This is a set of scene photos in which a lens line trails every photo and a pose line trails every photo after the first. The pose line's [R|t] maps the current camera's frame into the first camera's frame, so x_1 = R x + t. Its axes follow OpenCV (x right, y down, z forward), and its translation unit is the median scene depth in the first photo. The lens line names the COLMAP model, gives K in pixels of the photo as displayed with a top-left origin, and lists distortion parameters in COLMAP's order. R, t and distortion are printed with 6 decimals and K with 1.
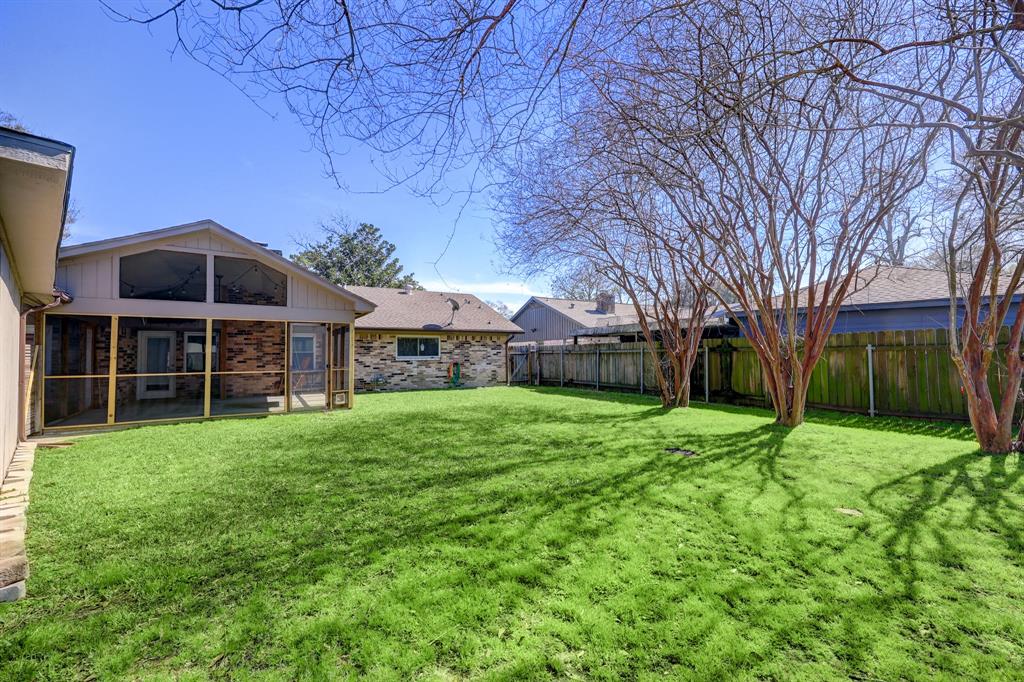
lens RADIAL K [[416.0, 0, 512.0], [0, 416.0, 341.0], [0, 0, 1]] dist [0.000373, 0.000090]
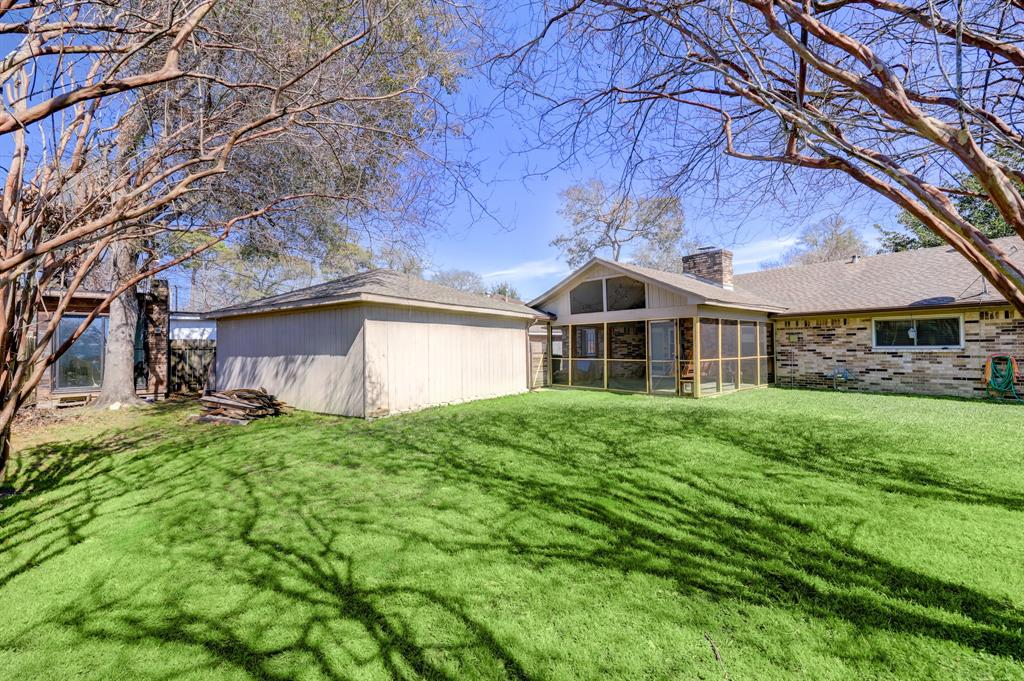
lens RADIAL K [[412.6, 0, 513.9], [0, 412.6, 344.8], [0, 0, 1]] dist [-0.000108, 0.000199]
pose [[0.137142, 0.003145, -0.990546, 0.370280], [0.045258, 0.998931, 0.009438, -0.002096], [0.989517, -0.046124, 0.136853, 0.261725]]
